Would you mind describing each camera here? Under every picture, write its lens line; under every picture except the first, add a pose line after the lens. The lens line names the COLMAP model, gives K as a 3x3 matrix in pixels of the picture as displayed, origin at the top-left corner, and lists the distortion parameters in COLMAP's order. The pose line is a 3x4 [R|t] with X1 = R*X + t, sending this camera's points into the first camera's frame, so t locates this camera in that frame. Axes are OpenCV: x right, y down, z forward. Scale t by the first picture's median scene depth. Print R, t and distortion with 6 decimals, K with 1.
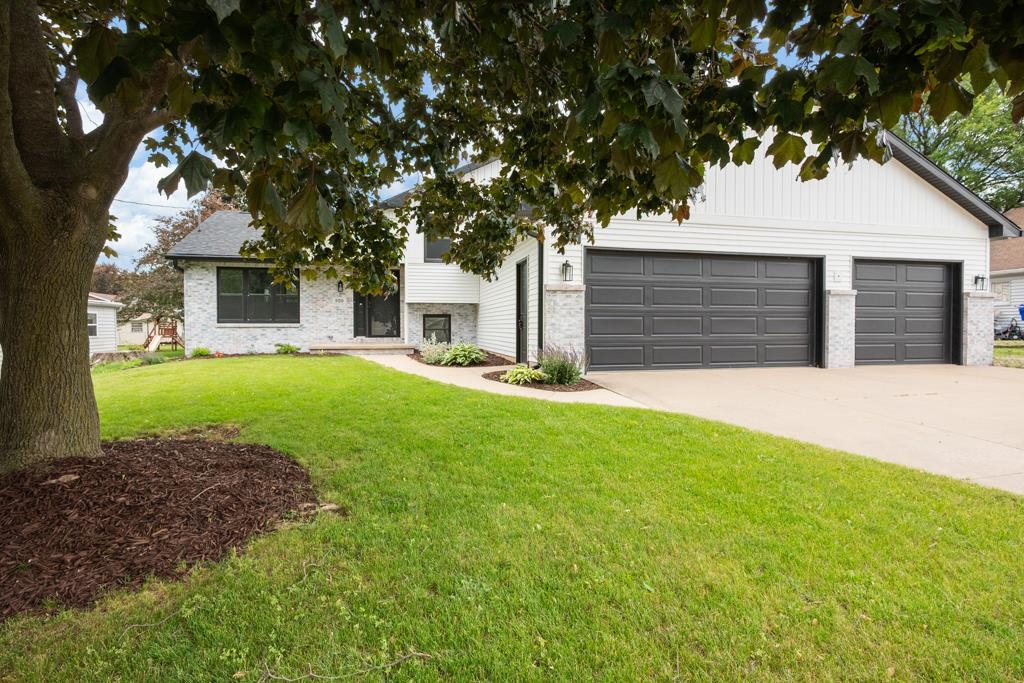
lens RADIAL K [[527.5, 0, 512.0], [0, 527.5, 341.5], [0, 0, 1]] dist [-0.001924, -0.000326]
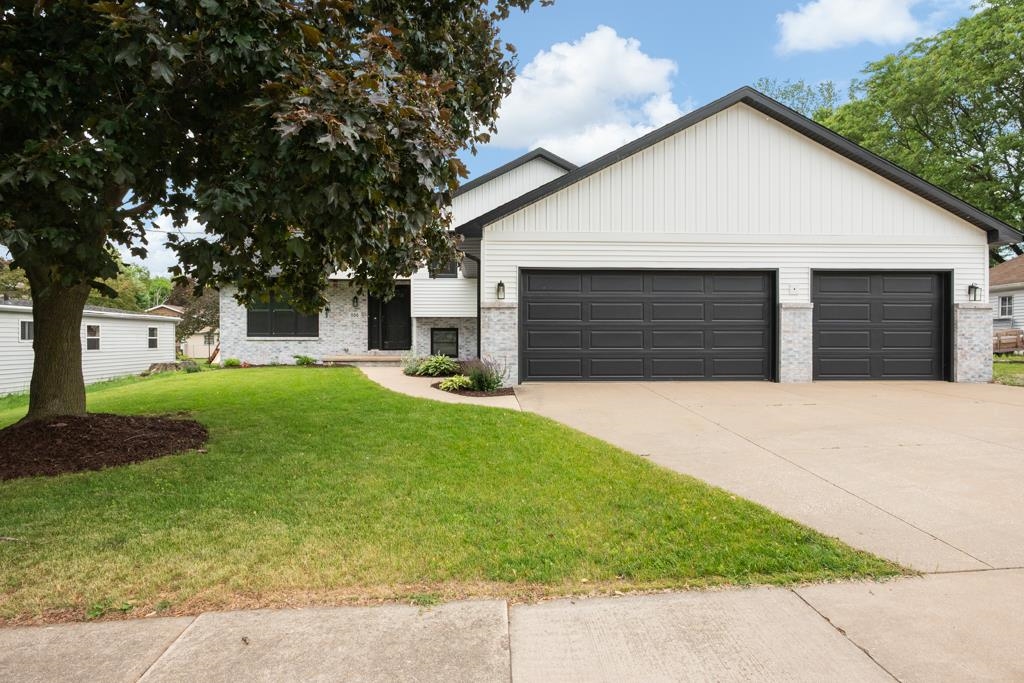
lens RADIAL K [[630.2, 0, 512.0], [0, 630.2, 341.5], [0, 0, 1]] dist [0.000318, 0.000653]
pose [[0.980790, 0.001122, -0.195065, 0.314322], [-0.005996, 0.999684, -0.024394, 0.005315], [0.194976, 0.025095, 0.980487, -0.237059]]
